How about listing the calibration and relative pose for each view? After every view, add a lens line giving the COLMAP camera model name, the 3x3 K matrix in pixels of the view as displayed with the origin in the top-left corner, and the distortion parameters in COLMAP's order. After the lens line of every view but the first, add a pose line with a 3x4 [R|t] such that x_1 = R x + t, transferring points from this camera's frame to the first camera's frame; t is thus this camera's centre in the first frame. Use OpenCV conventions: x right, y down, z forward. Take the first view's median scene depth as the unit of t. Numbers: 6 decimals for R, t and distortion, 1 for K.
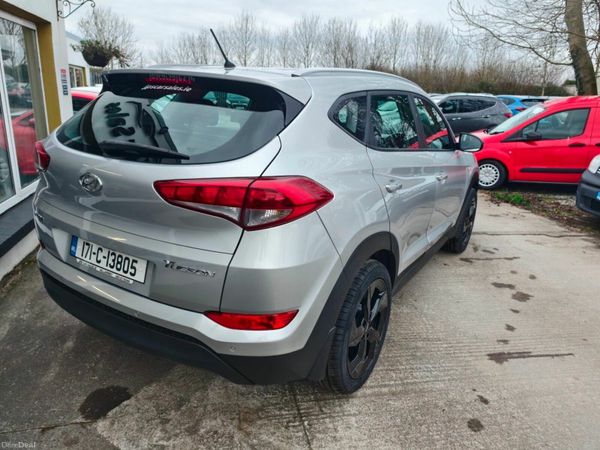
lens RADIAL K [[418.8, 0, 303.3], [0, 418.8, 224.7], [0, 0, 1]] dist [0.008482, -0.007439]
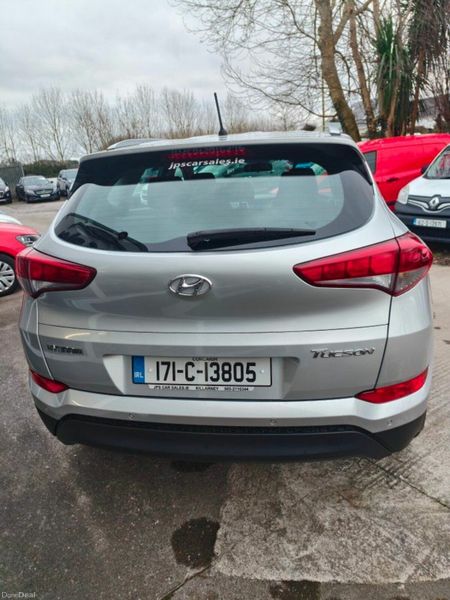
lens RADIAL K [[418.8, 0, 228.9], [0, 418.8, 300.1], [0, 0, 1]] dist [0.008482, -0.007439]
pose [[0.916893, -0.224162, 0.330242, -0.626621], [0.219825, 0.974208, 0.050946, -0.085033], [-0.333144, 0.025883, 0.942520, 0.184243]]
